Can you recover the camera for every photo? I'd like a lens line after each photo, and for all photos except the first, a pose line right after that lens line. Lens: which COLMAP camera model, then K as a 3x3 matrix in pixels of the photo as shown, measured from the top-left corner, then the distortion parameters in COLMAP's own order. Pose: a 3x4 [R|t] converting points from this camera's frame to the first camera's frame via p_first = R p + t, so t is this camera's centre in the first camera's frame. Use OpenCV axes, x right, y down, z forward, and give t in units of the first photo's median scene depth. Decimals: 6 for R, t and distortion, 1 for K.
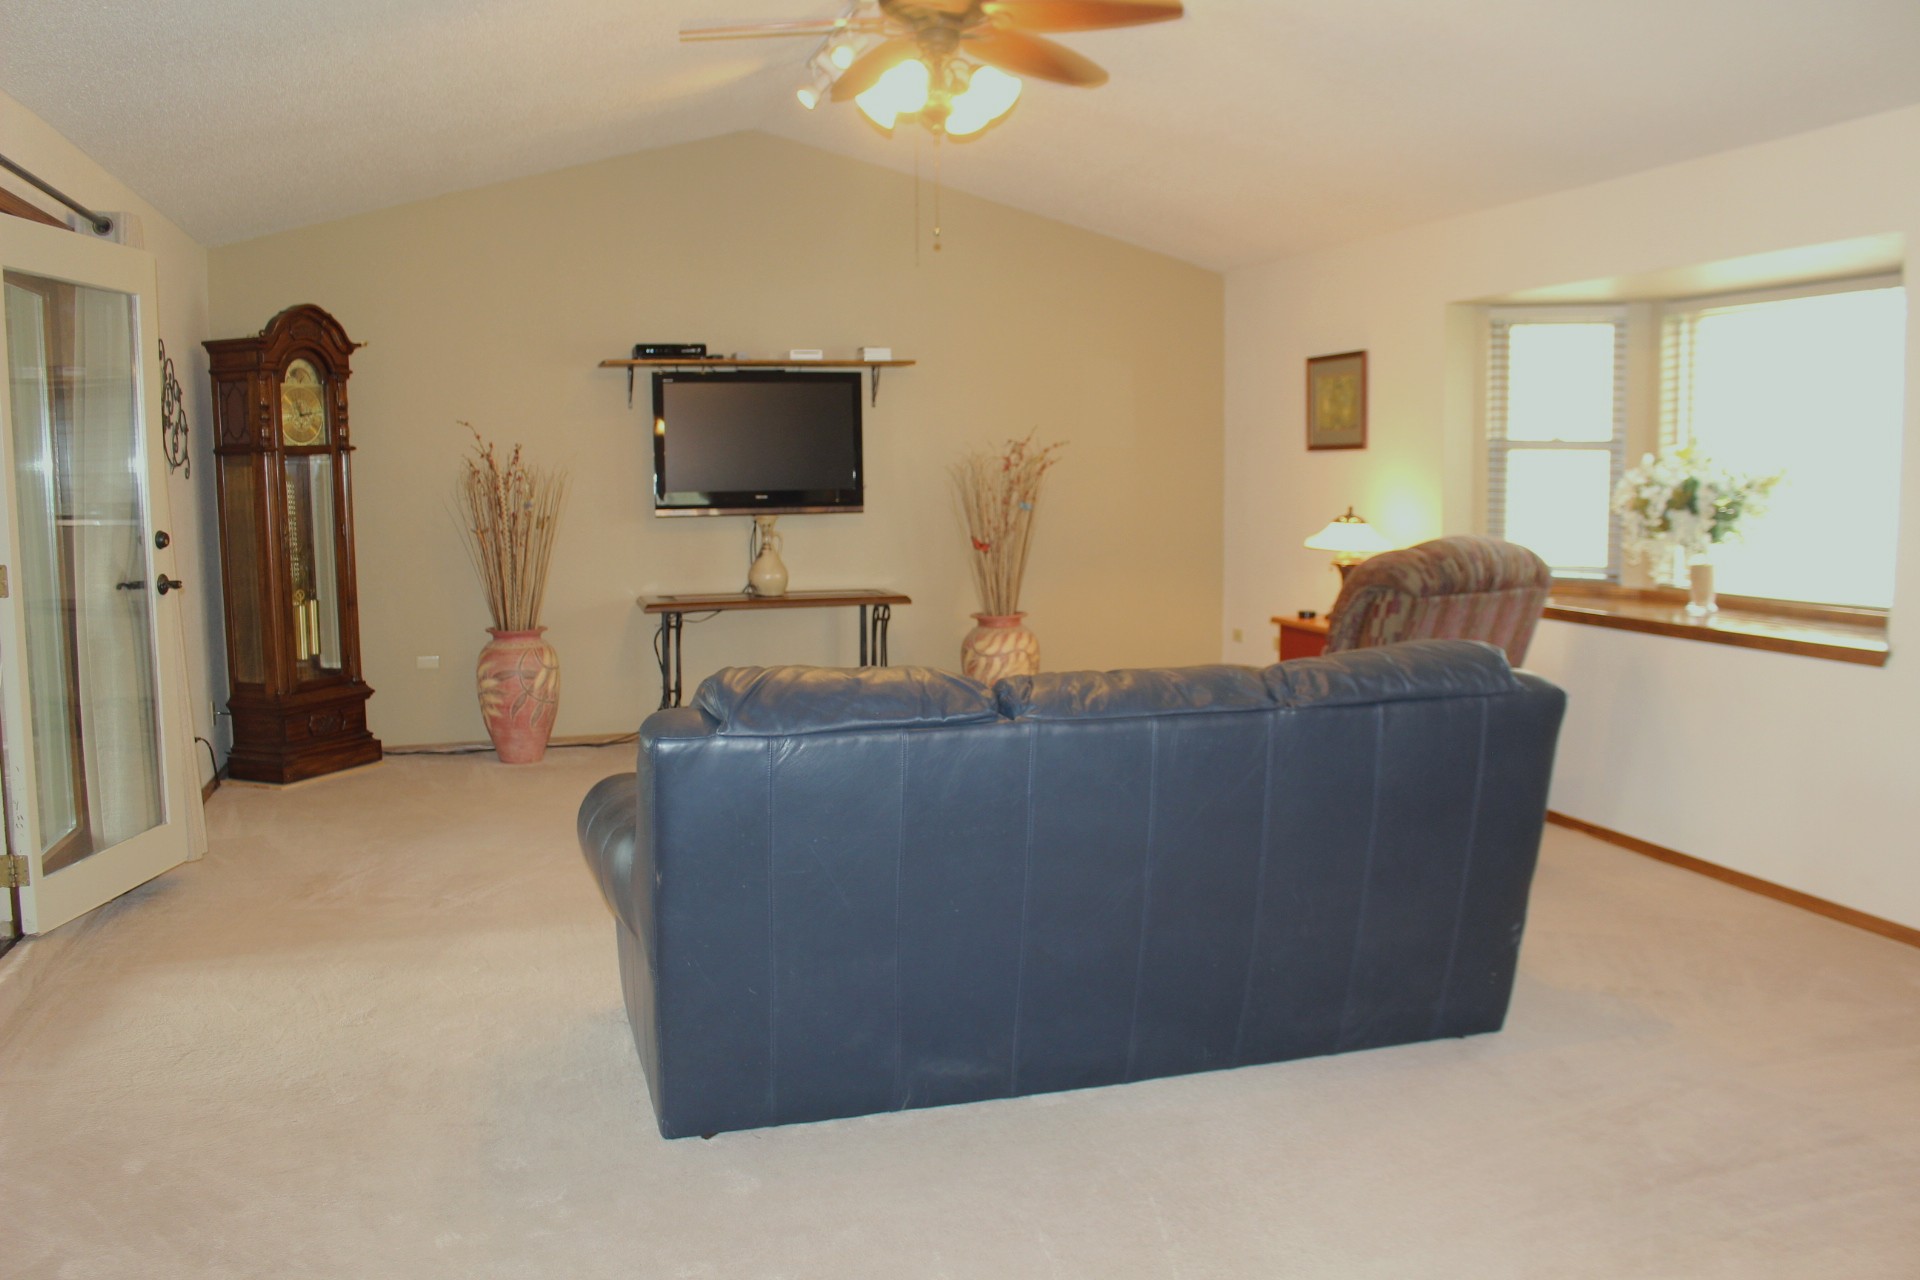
lens RADIAL K [[1594.5, 0, 974.9], [0, 1594.5, 632.2], [0, 0, 1]] dist [-0.160667, 0.126606]
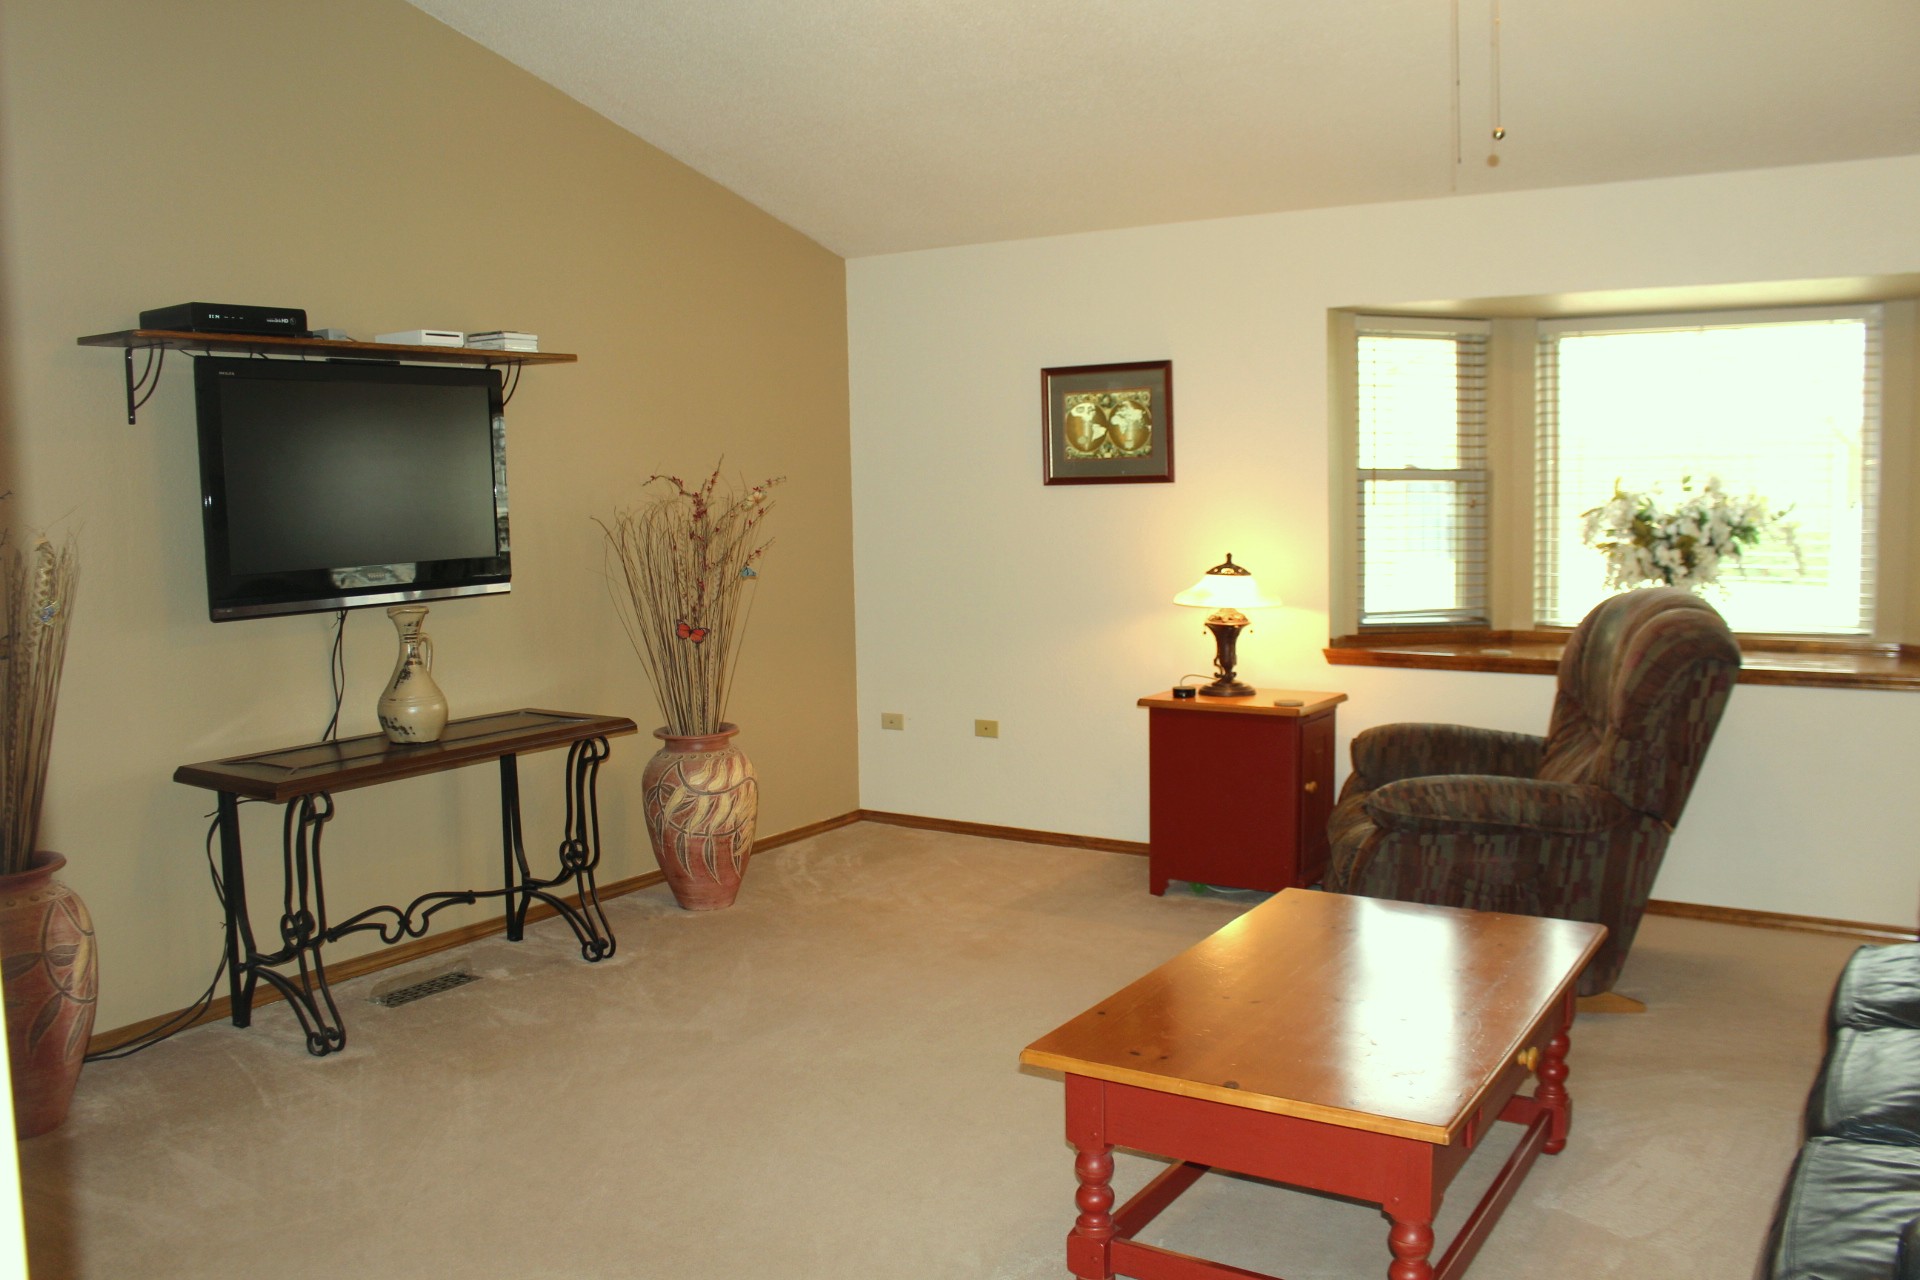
lens RADIAL K [[1594.5, 0, 974.9], [0, 1594.5, 632.2], [0, 0, 1]] dist [-0.160667, 0.126606]
pose [[0.760085, -0.070762, 0.645959, -0.351568], [0.081876, 0.996560, 0.012827, -0.055192], [-0.644645, 0.043138, 0.763264, 0.425236]]
